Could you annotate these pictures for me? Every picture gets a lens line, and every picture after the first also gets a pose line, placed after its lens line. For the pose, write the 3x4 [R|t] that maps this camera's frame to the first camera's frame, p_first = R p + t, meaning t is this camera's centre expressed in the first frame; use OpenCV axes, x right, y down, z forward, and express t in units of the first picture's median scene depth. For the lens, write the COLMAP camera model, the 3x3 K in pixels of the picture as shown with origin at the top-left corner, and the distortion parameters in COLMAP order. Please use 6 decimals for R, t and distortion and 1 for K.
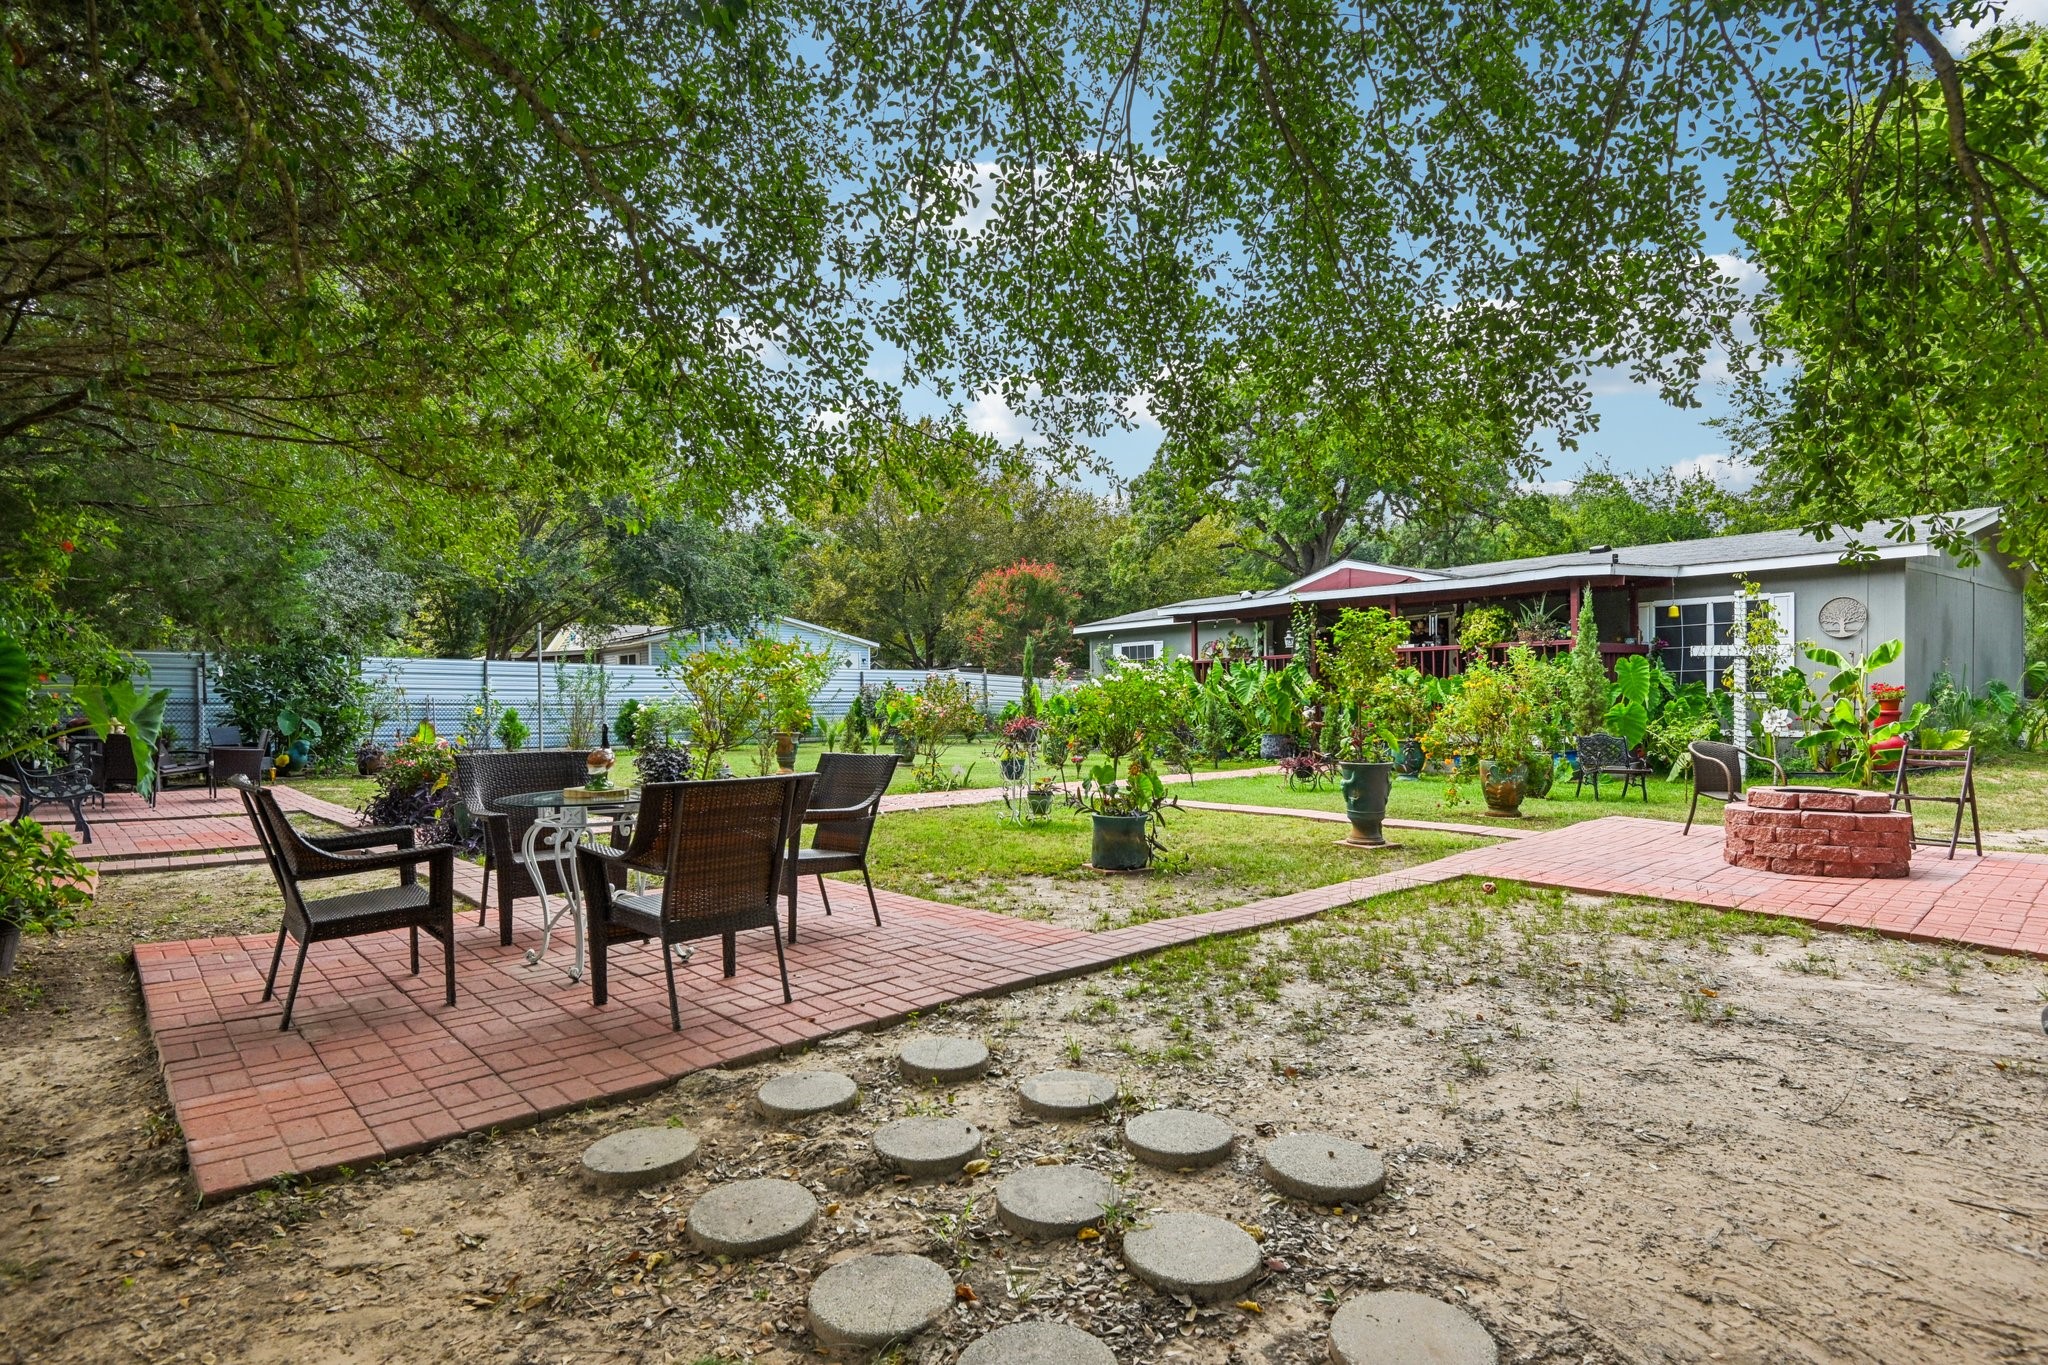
lens RADIAL K [[1046.7, 0, 1024.0], [0, 1046.7, 682.5], [0, 0, 1]] dist [0.000307, 0.000010]
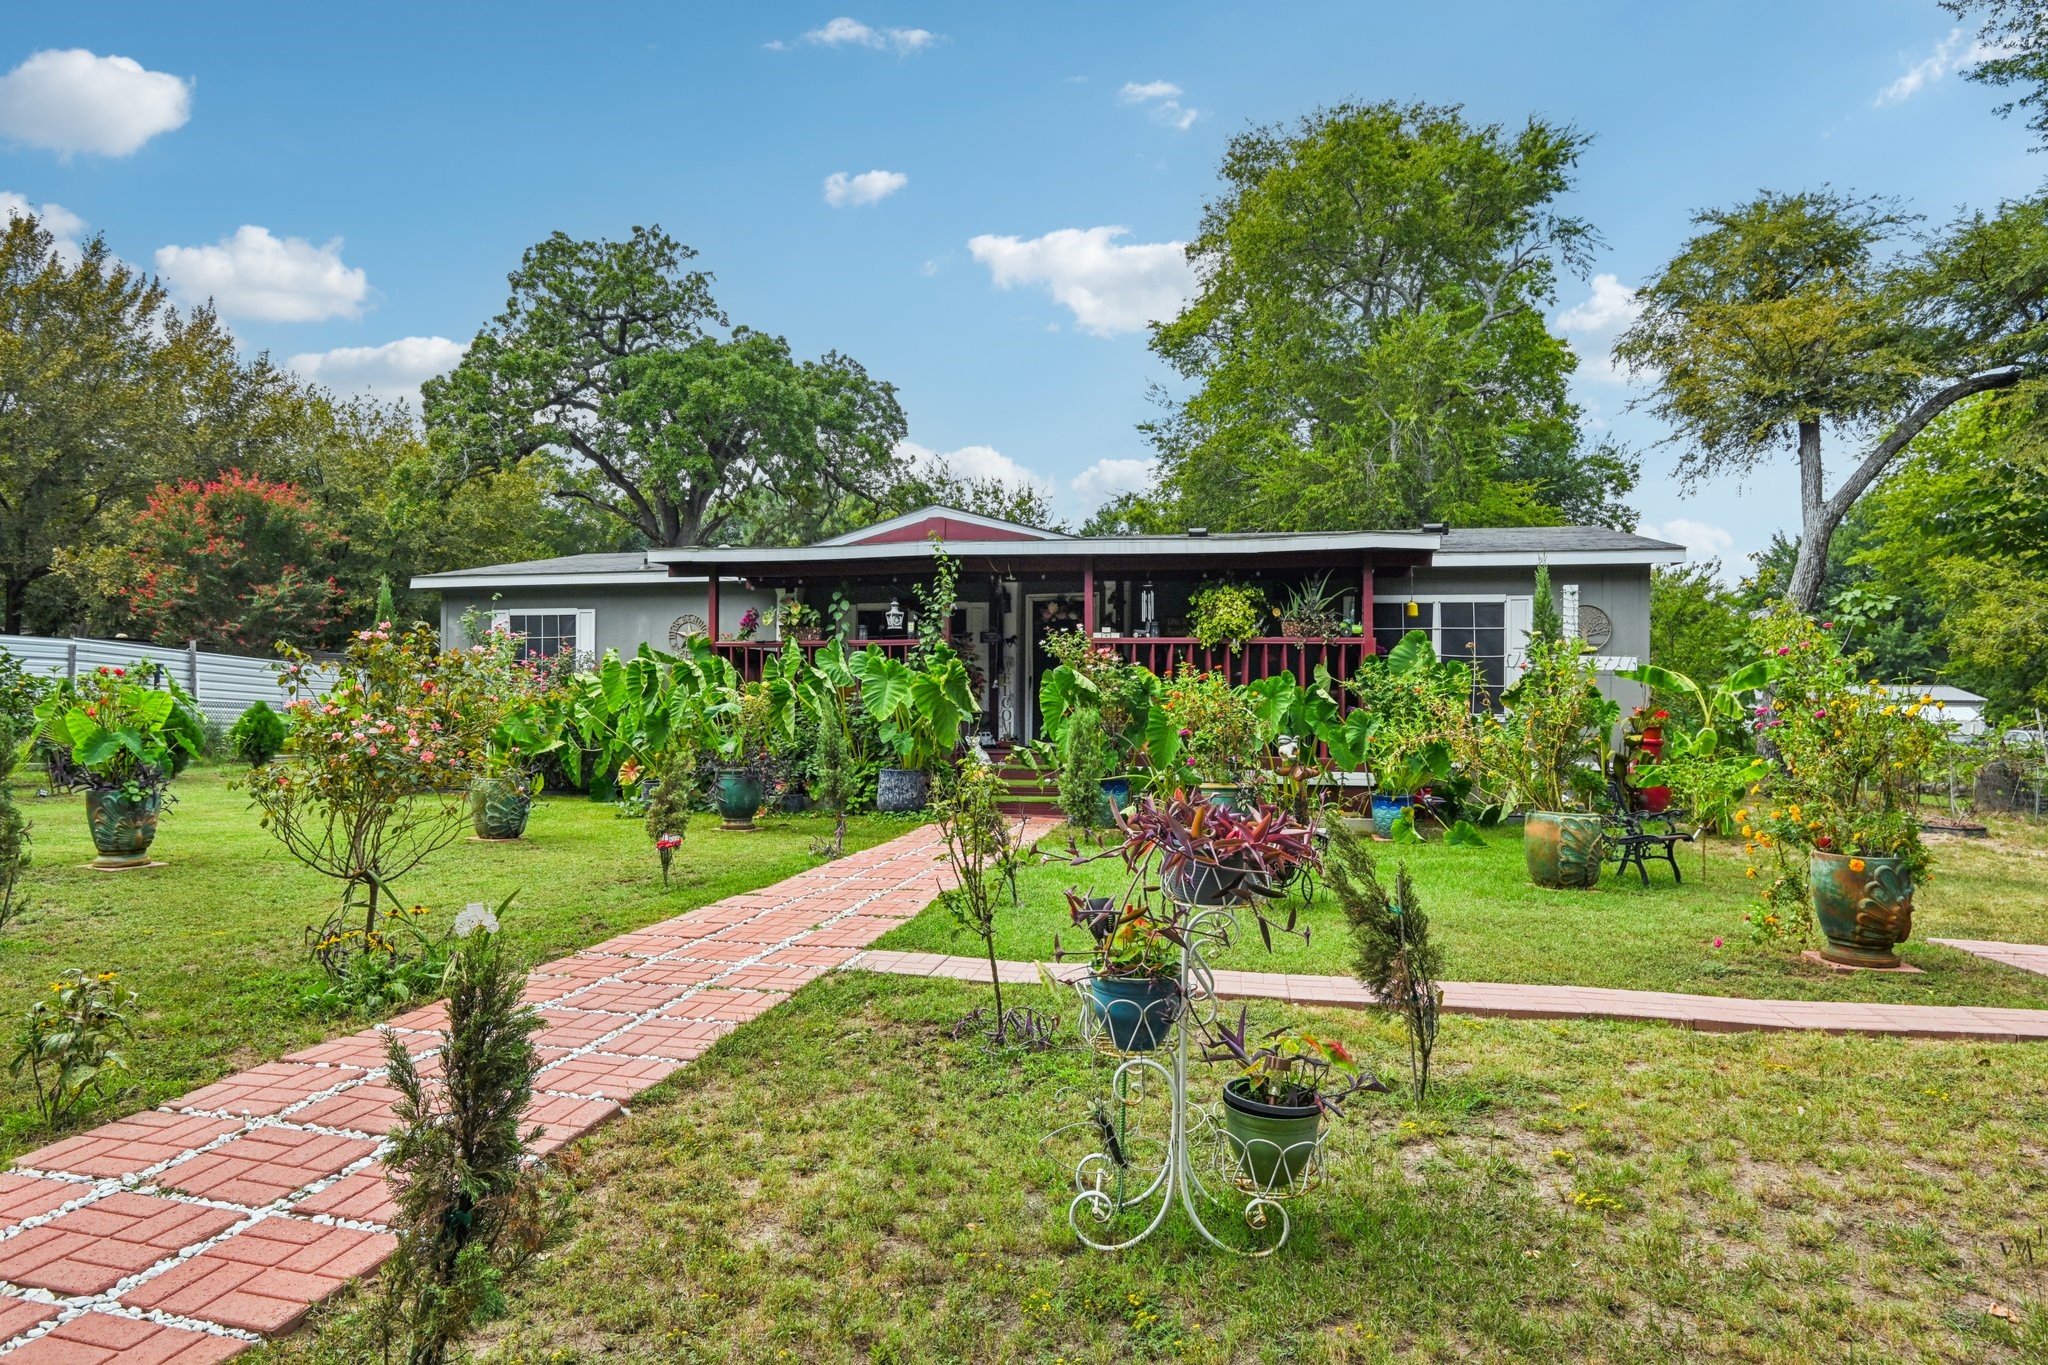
lens RADIAL K [[1111.4, 0, 1024.0], [0, 1111.4, 682.5], [0, 0, 1]] dist [-0.002067, -0.000514]
pose [[0.782772, 0.029103, 0.621628, -0.070123], [-0.029229, 0.999523, -0.009989, 0.001457], [-0.621622, -0.010351, 0.783249, 0.328897]]
